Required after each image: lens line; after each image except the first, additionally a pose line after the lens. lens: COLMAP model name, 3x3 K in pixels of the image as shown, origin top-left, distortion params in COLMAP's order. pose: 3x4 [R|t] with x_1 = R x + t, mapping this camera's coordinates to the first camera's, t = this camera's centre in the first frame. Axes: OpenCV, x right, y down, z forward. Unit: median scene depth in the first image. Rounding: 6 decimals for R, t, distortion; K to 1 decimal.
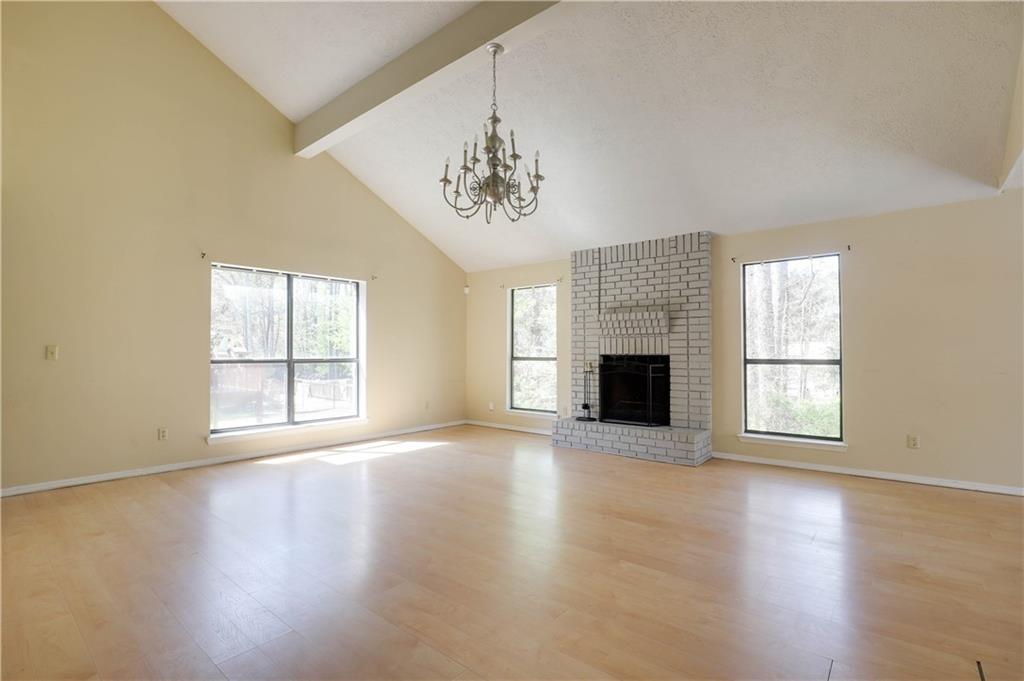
lens RADIAL K [[472.9, 0, 518.2], [0, 472.9, 343.9], [0, 0, 1]] dist [-0.027670, 0.002878]
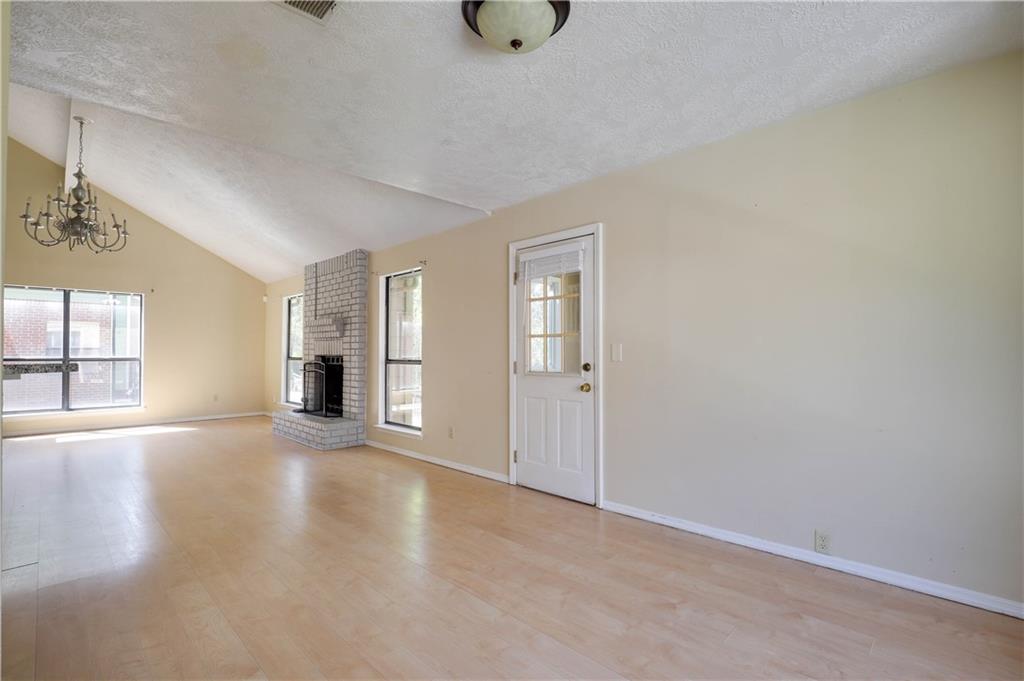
lens RADIAL K [[472.9, 0, 513.8], [0, 472.9, 347.8], [0, 0, 1]] dist [-0.027670, 0.002878]
pose [[0.995907, 0.001485, -0.090373, 0.806786], [-0.000806, 0.999971, 0.007542, -0.004980], [0.090381, -0.007438, 0.995879, -0.108455]]
